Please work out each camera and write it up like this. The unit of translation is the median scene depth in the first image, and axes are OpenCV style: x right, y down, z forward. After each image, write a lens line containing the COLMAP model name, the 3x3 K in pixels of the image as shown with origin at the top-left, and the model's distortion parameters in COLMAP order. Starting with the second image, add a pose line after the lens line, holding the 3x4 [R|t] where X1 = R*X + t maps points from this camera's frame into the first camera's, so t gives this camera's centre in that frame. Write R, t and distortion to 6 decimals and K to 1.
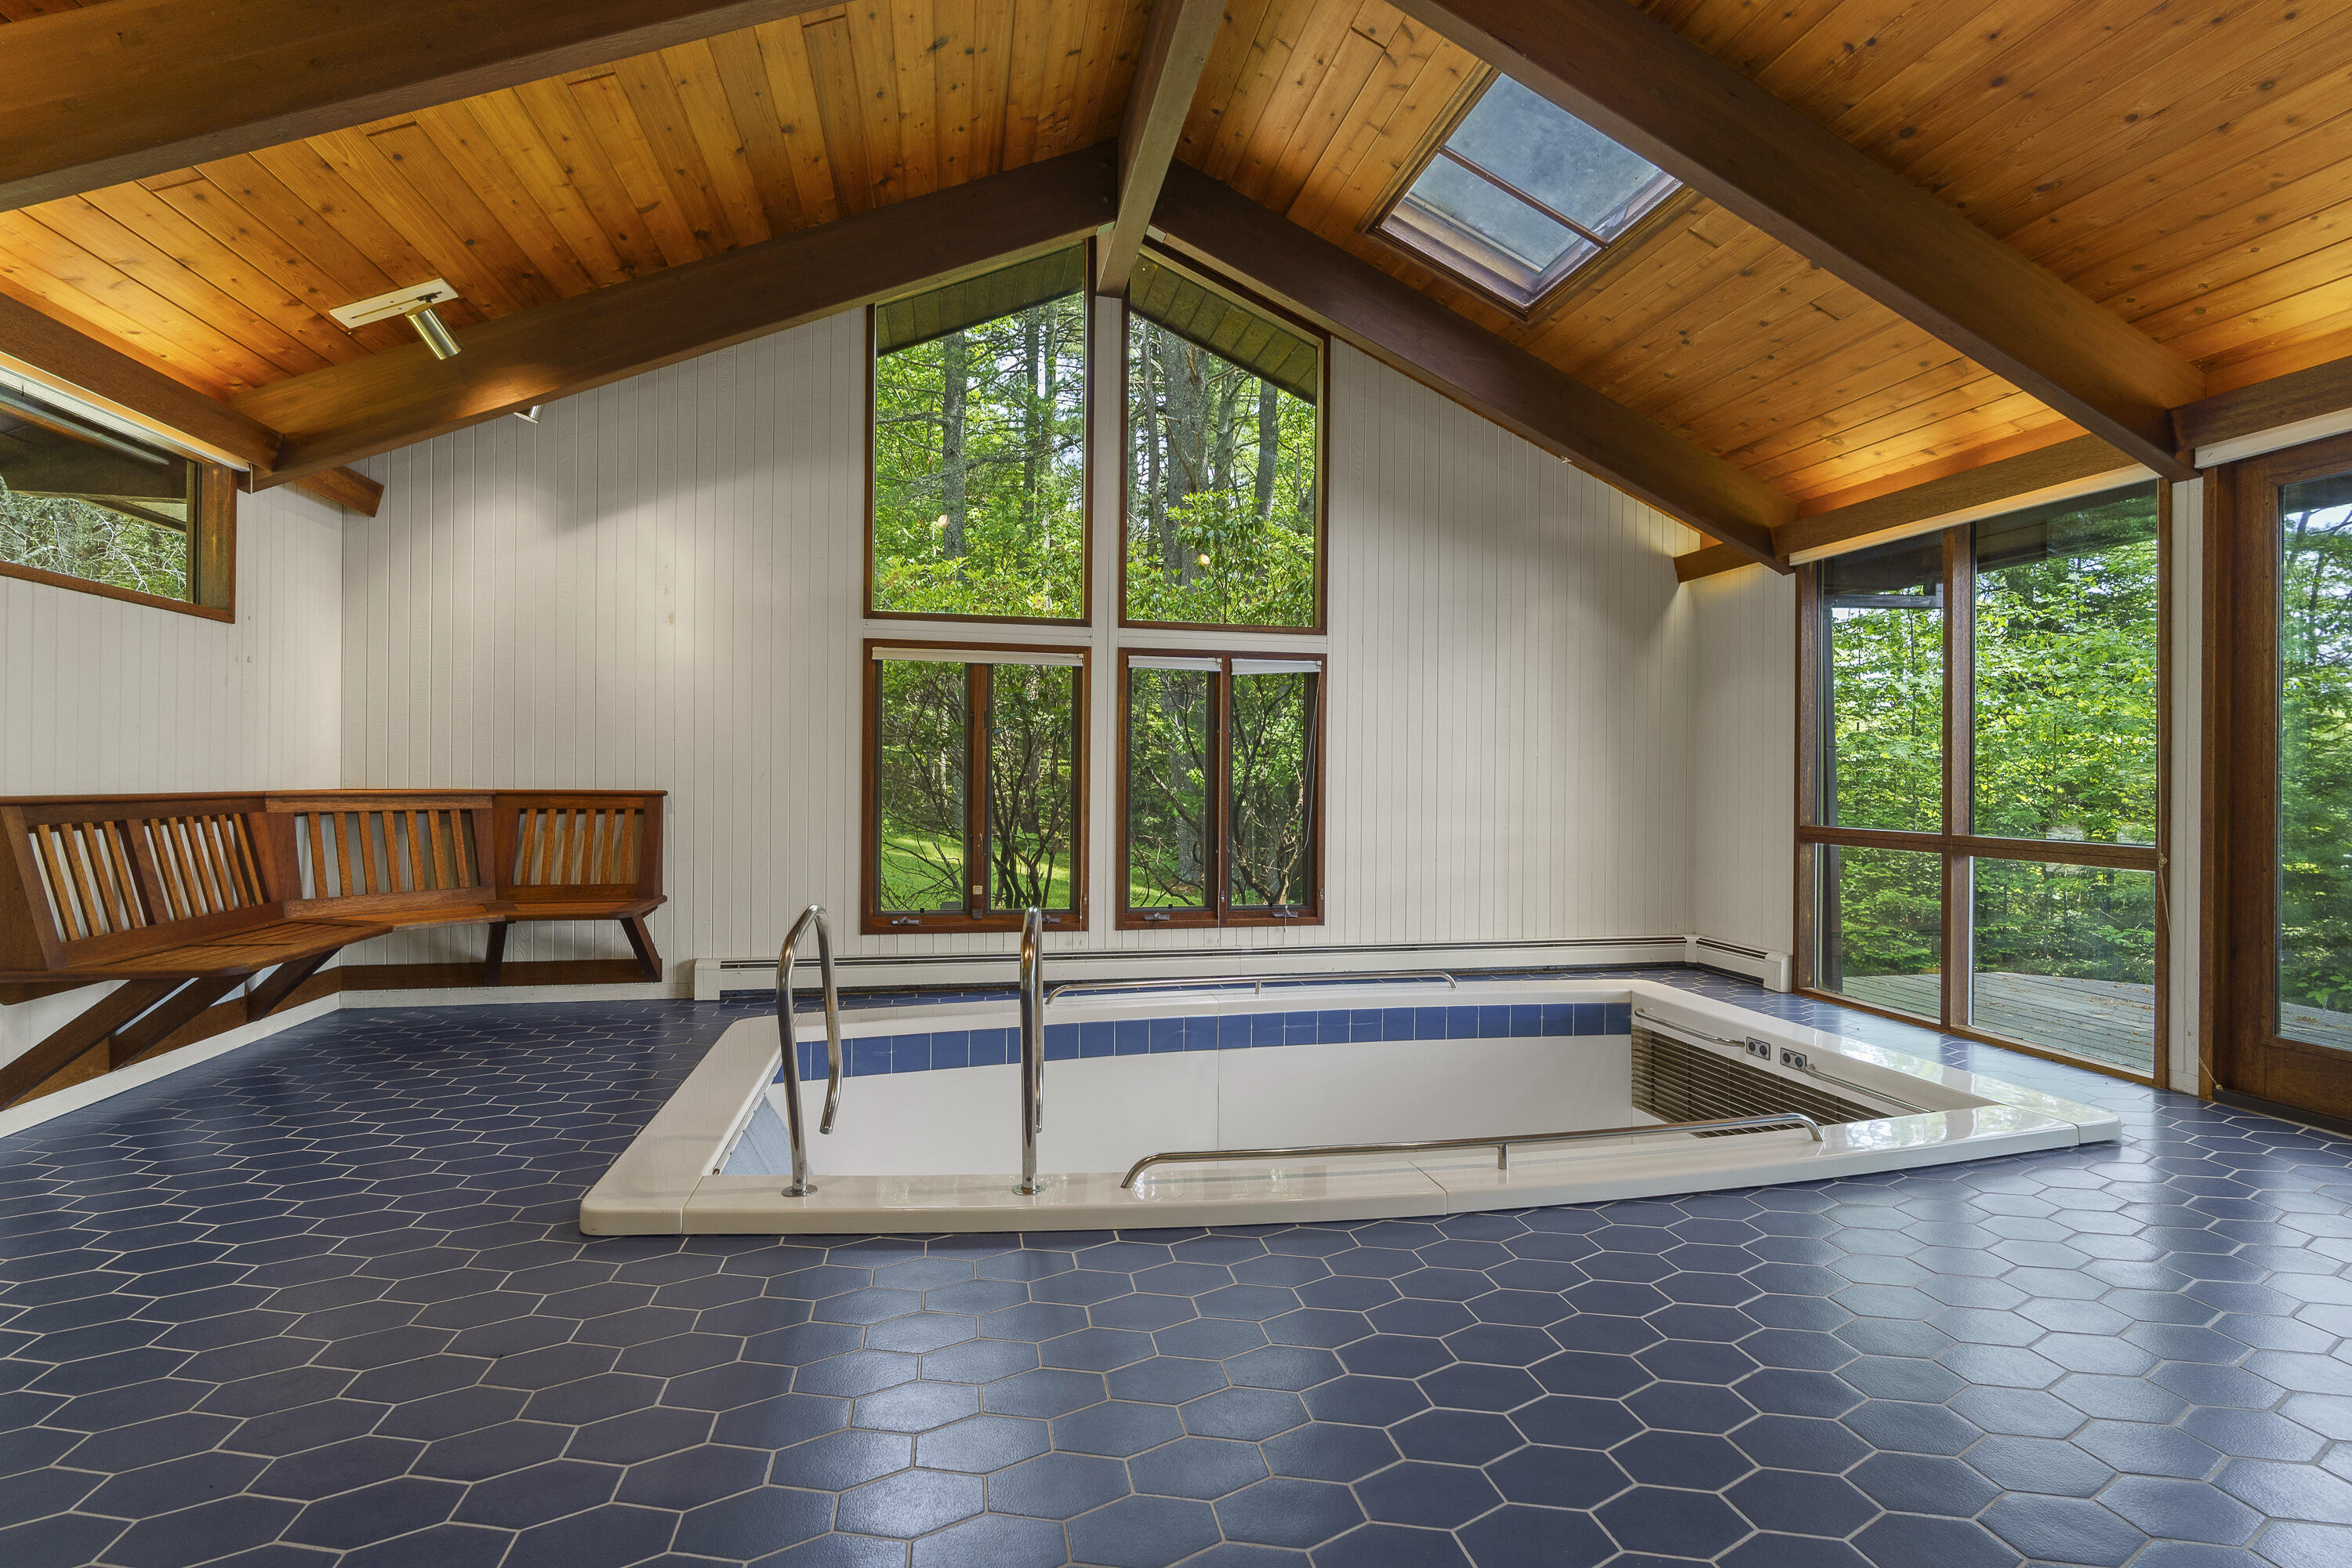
lens RADIAL K [[1076.4, 0, 1180.6], [0, 1076.4, 774.9], [0, 0, 1]] dist [-0.009811, 0.003573]
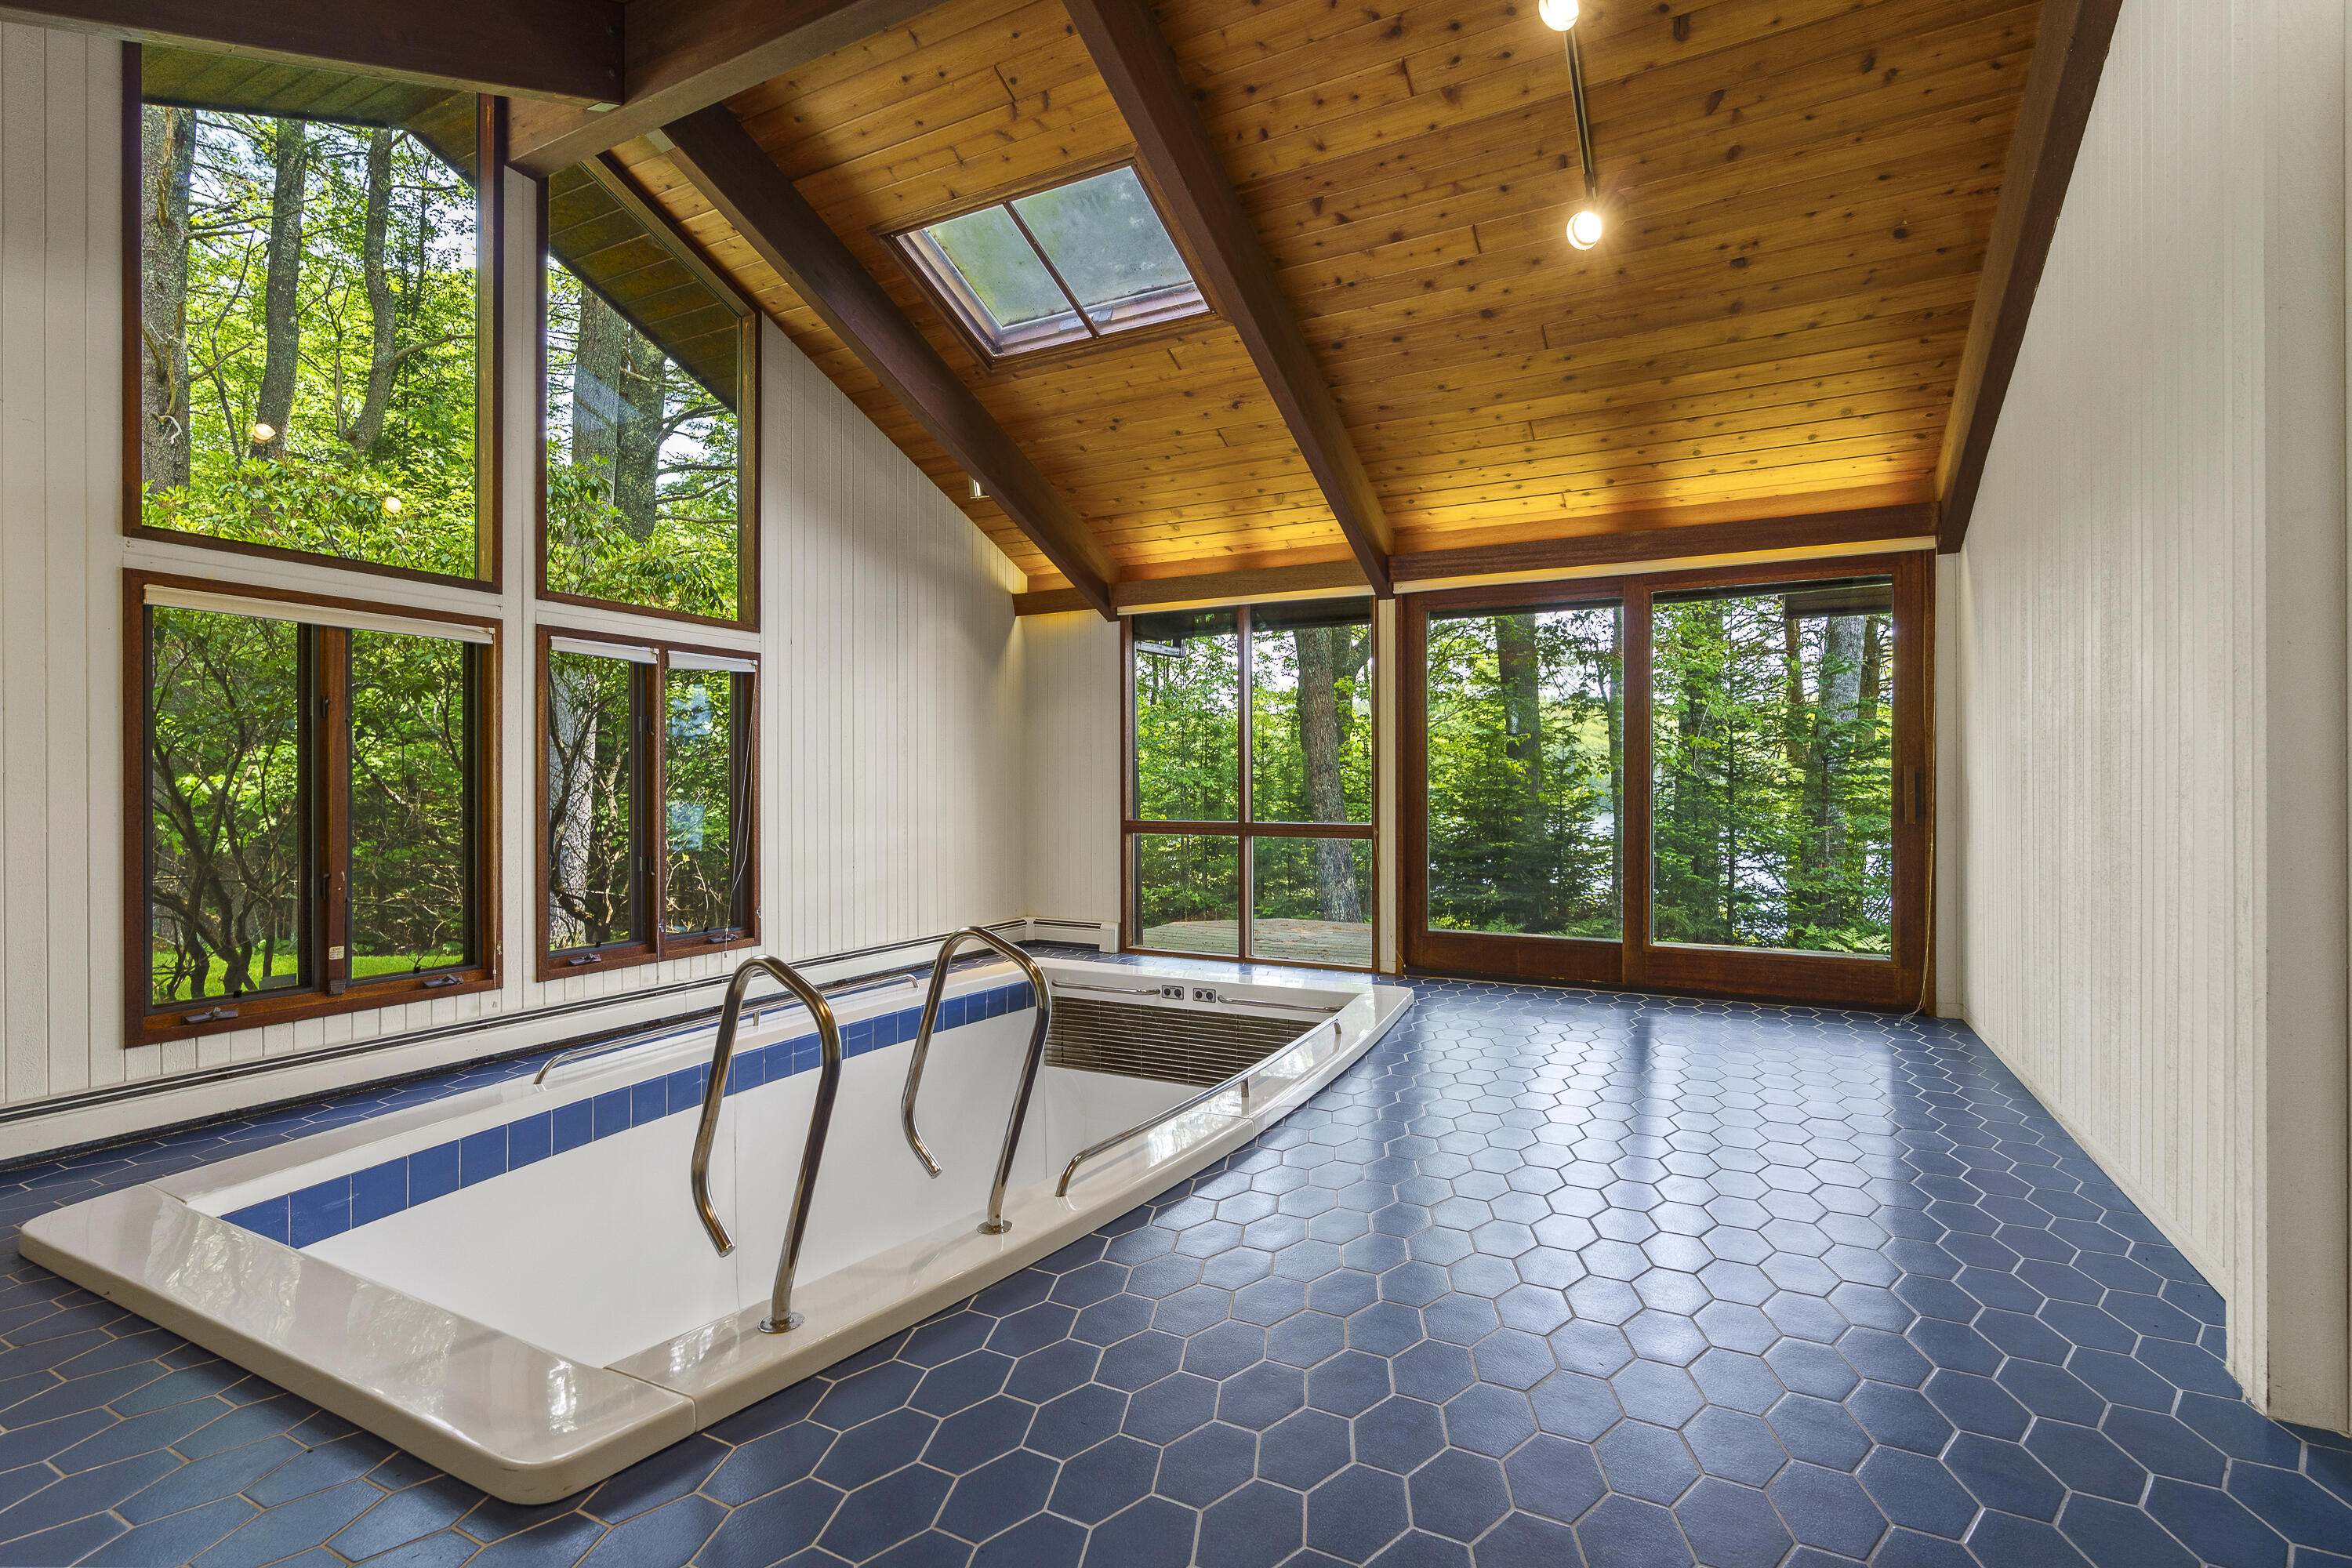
lens RADIAL K [[1076.4, 0, 1187.7], [0, 1076.4, 782.7], [0, 0, 1]] dist [-0.009811, 0.003573]
pose [[0.632529, -0.006974, 0.774505, -0.366265], [0.006409, 0.999972, 0.003771, -0.001829], [-0.774510, 0.002578, 0.632556, 0.133682]]
